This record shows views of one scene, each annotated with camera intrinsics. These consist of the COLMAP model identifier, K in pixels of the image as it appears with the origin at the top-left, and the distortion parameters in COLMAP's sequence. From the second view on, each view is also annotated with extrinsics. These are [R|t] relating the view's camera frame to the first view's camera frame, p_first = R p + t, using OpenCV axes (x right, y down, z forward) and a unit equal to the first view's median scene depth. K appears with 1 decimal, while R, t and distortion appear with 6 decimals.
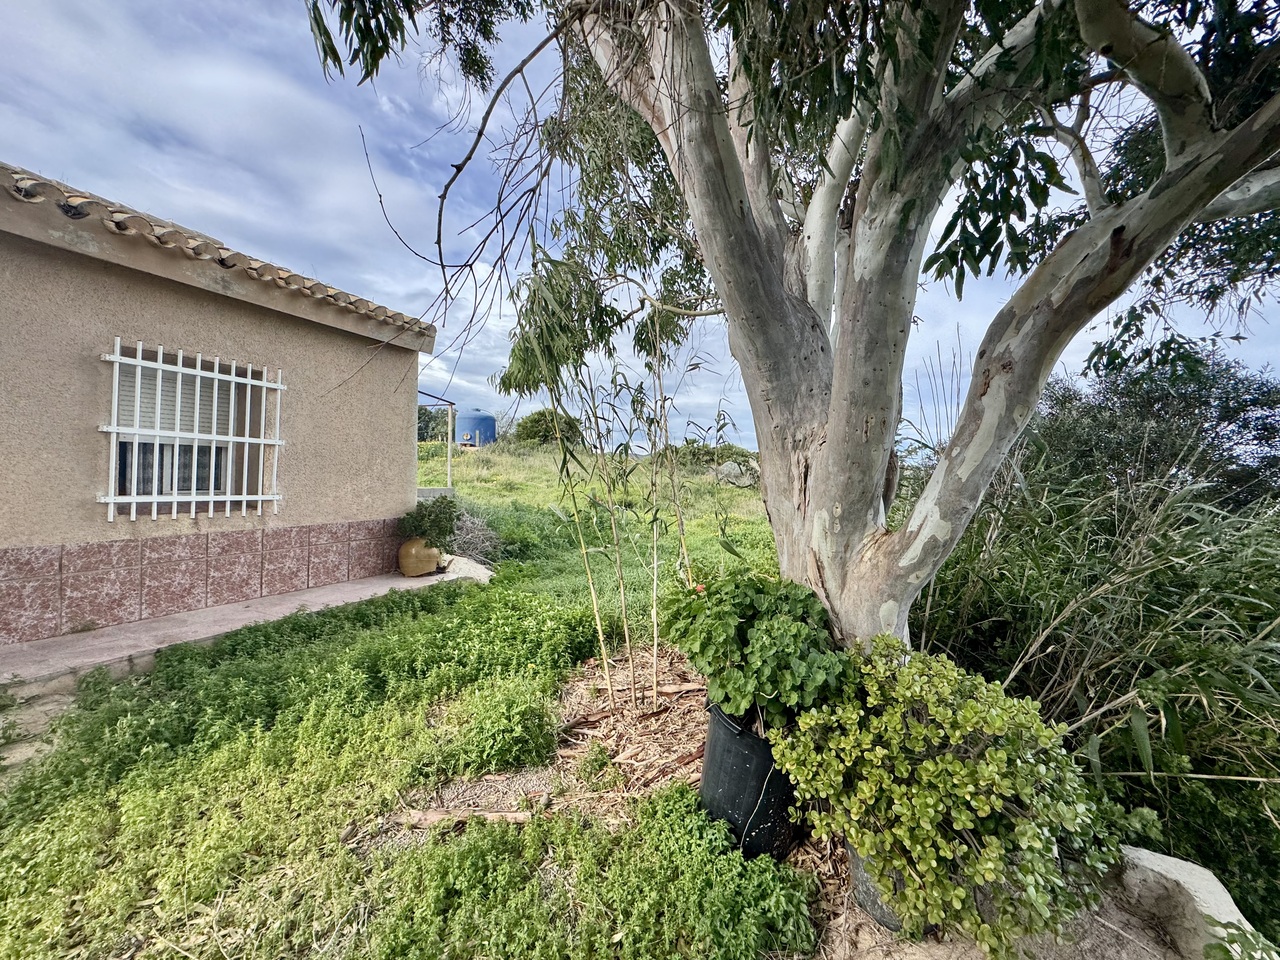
lens RADIAL K [[509.6, 0, 640.1], [0, 509.6, 477.7], [0, 0, 1]] dist [-0.002790, -0.000083]
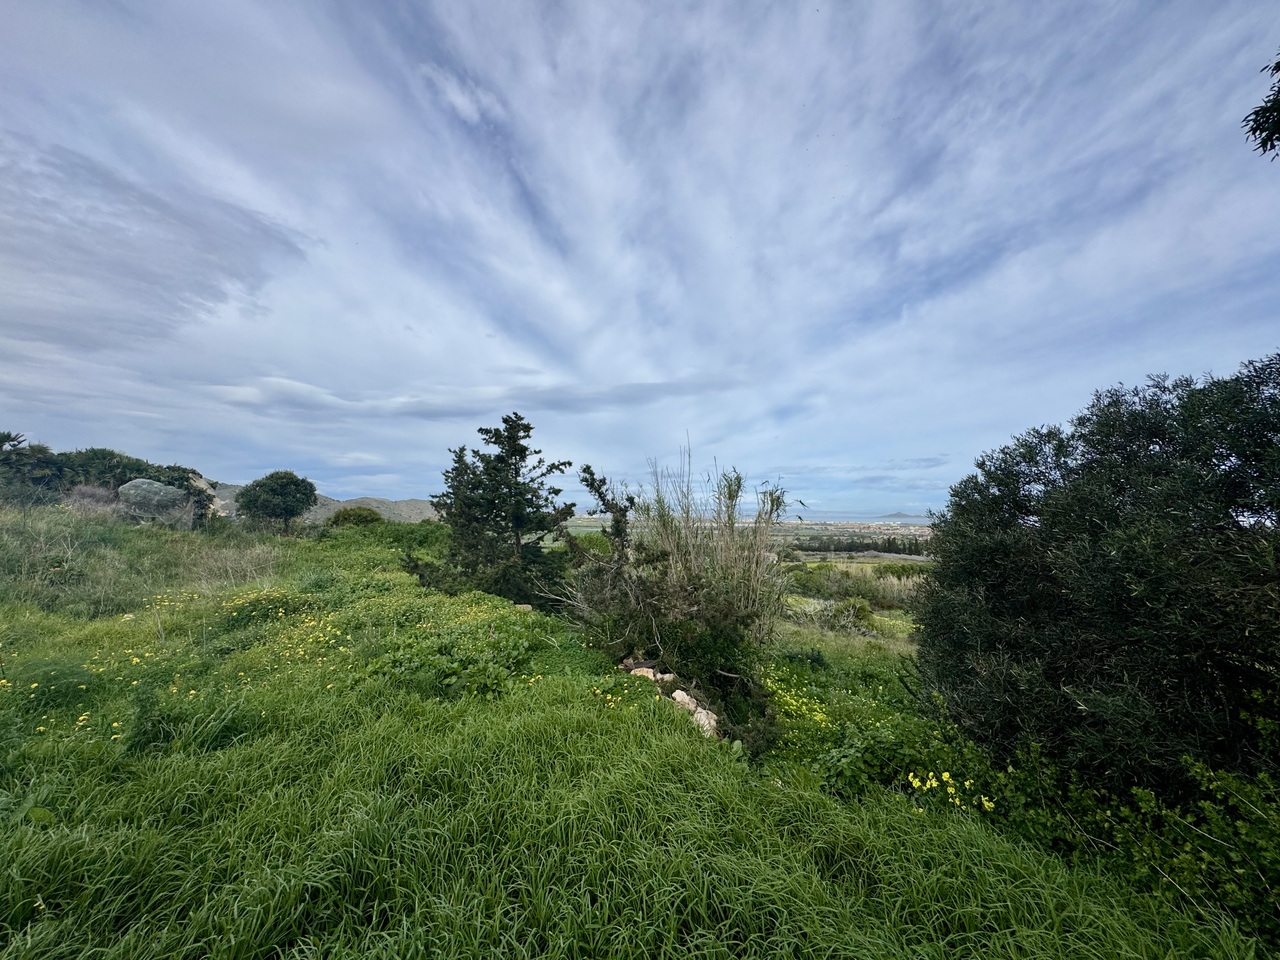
lens RADIAL K [[513.3, 0, 640.0], [0, 513.3, 480.0], [0, 0, 1]] dist [0.000403, 0.000302]
pose [[0.495589, 0.028816, 0.868079, -0.298667], [0.013479, 0.999074, -0.040859, -0.013427], [-0.868452, 0.031950, 0.494742, 2.570706]]
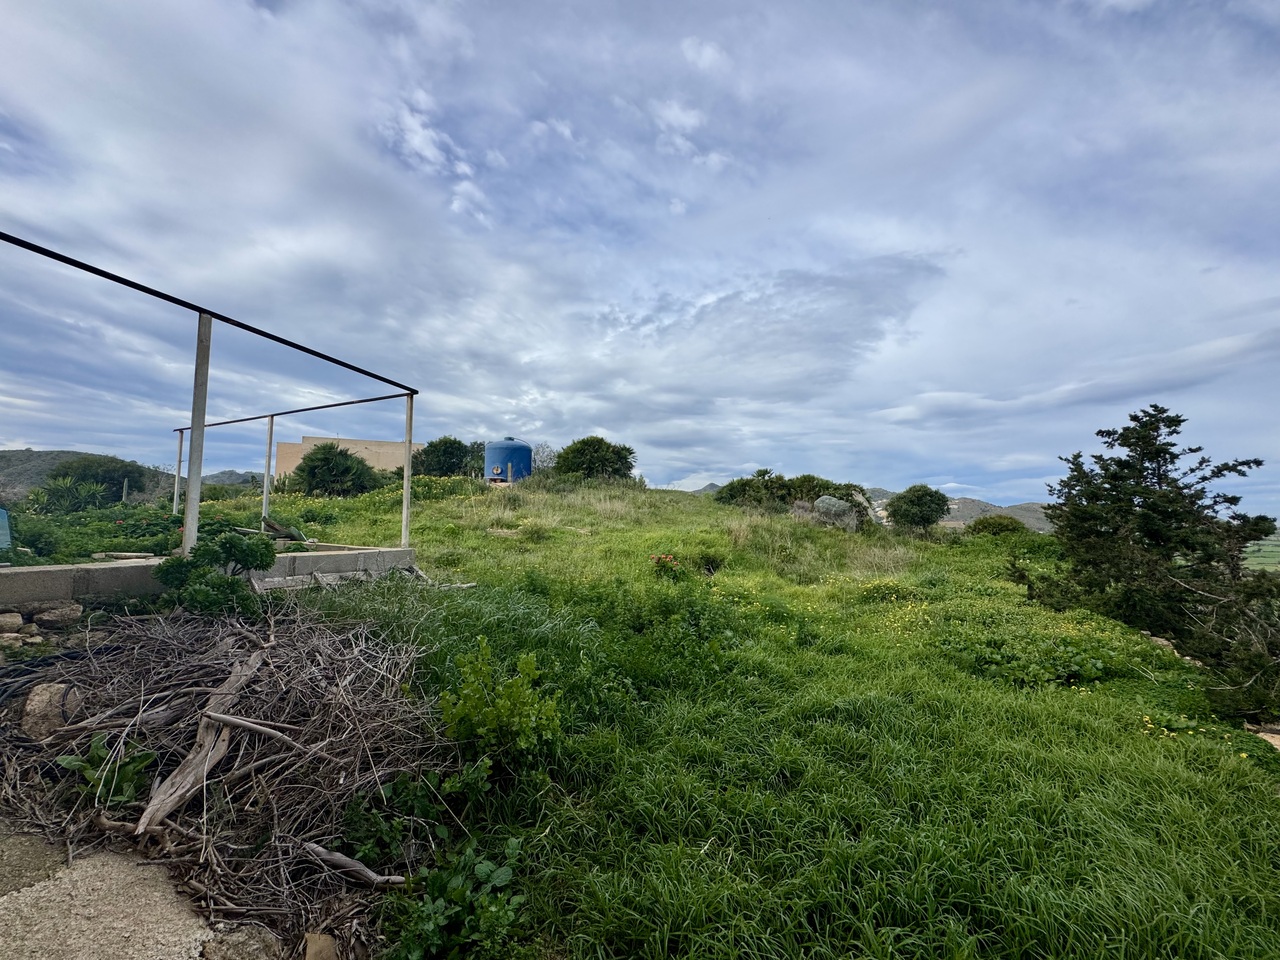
lens RADIAL K [[510.4, 0, 639.7], [0, 510.4, 478.0], [0, 0, 1]] dist [-0.001356, 0.000200]
pose [[0.995775, -0.017819, -0.090078, -0.316874], [0.011218, 0.997249, -0.073271, -0.045598], [0.091136, 0.071951, 0.993236, 1.886837]]
